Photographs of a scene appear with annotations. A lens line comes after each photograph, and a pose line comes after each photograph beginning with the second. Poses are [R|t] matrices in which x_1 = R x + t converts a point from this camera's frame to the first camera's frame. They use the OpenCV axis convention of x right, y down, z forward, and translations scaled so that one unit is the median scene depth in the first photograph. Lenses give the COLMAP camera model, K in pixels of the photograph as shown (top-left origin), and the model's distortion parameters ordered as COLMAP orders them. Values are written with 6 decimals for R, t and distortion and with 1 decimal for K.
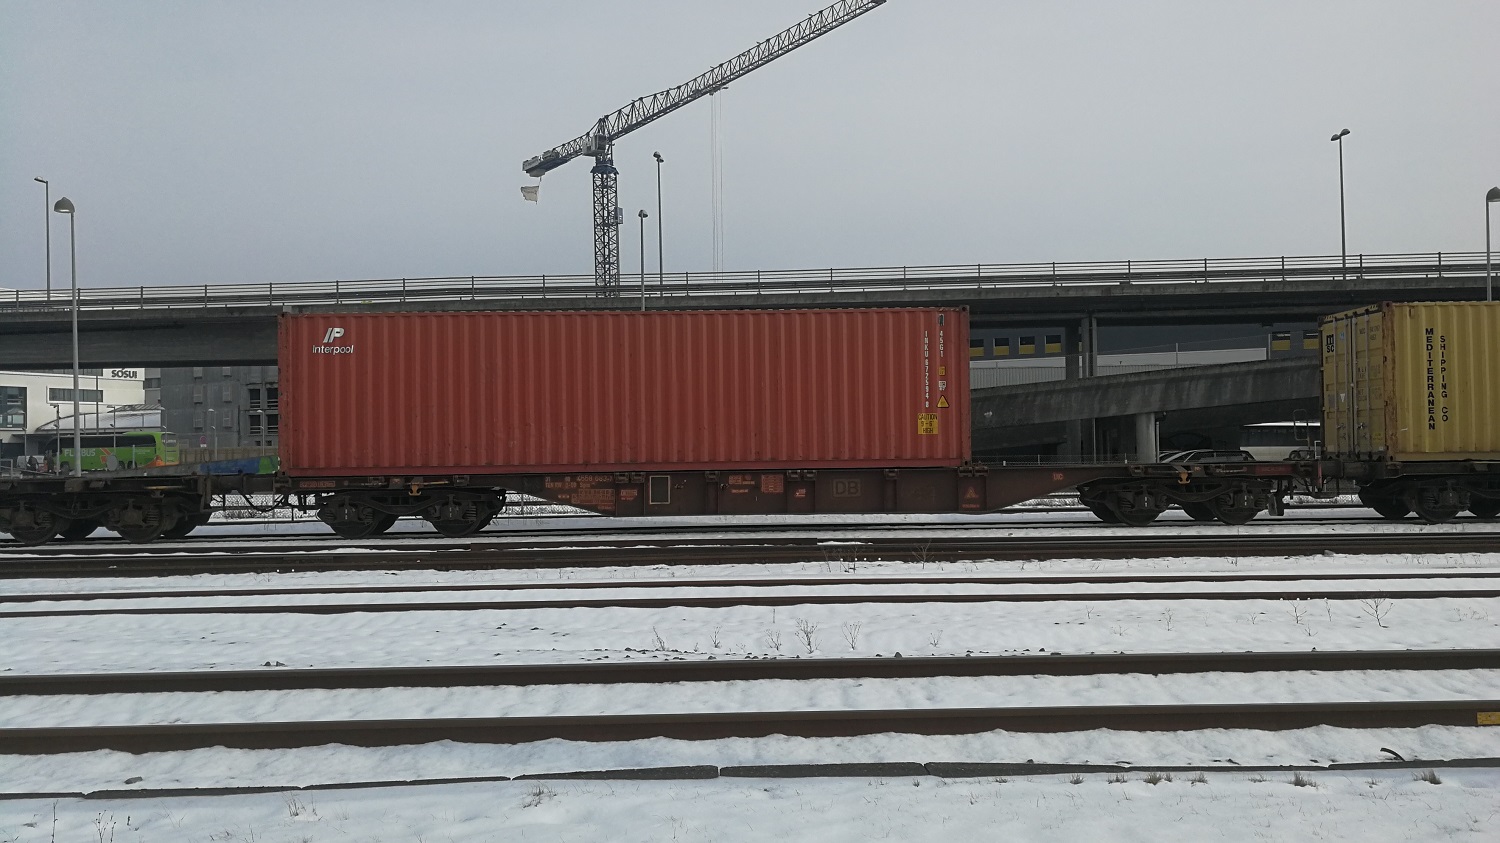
lens RADIAL K [[1207.3, 0, 755.8], [0, 1207.3, 410.6], [0, 0, 1]] dist [0.039807, 0.001079]
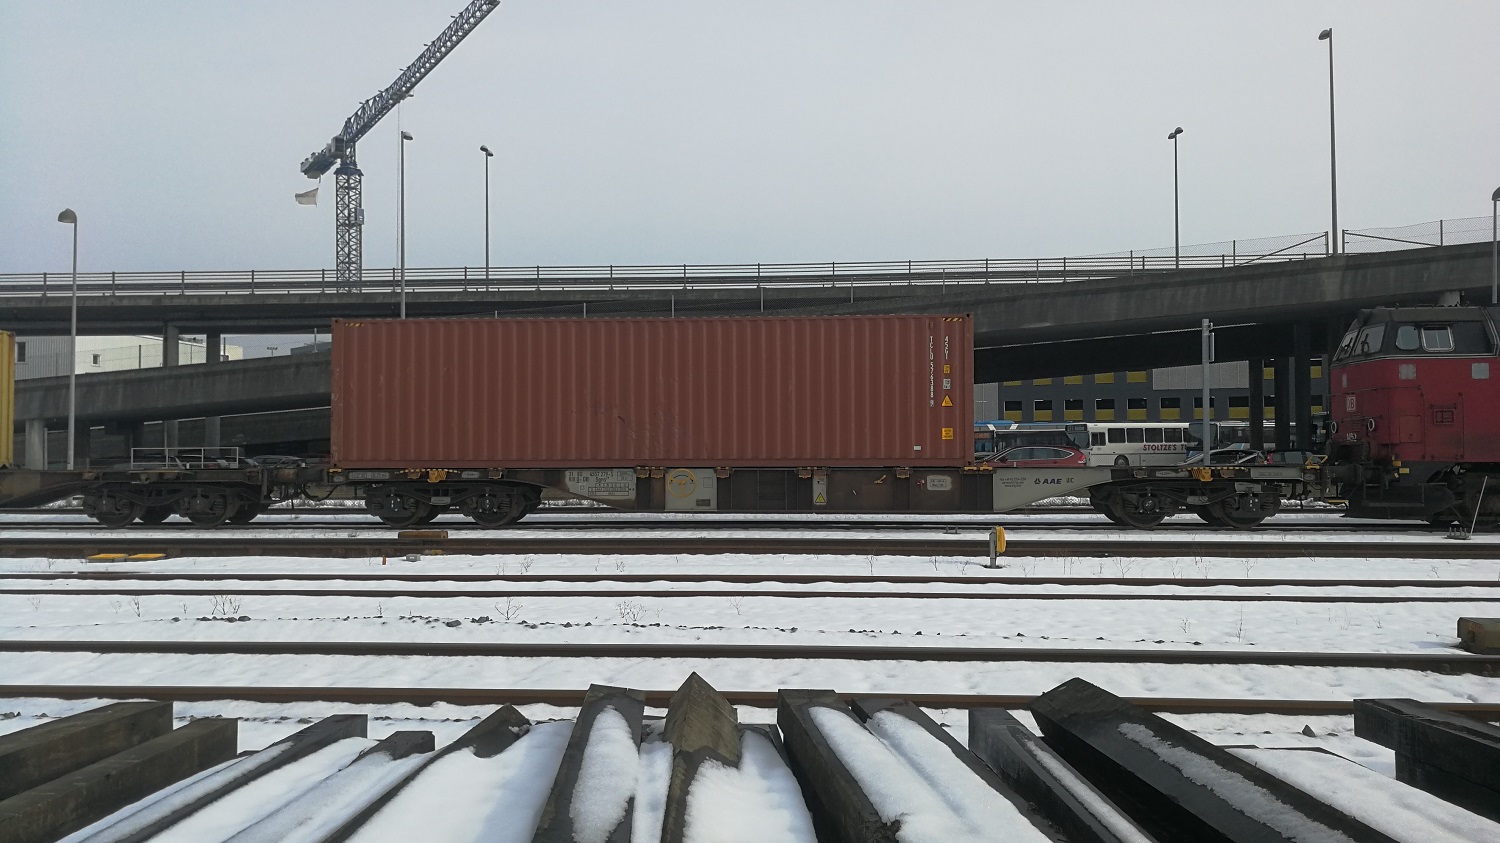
lens RADIAL K [[1207.3, 0, 735.8], [0, 1207.3, 418.6], [0, 0, 1]] dist [0.039807, 0.001079]
pose [[0.998140, 0.010725, -0.060007, 0.264925], [-0.010145, 0.999899, 0.009961, -0.004061], [0.060107, -0.009333, 0.998148, -0.002022]]
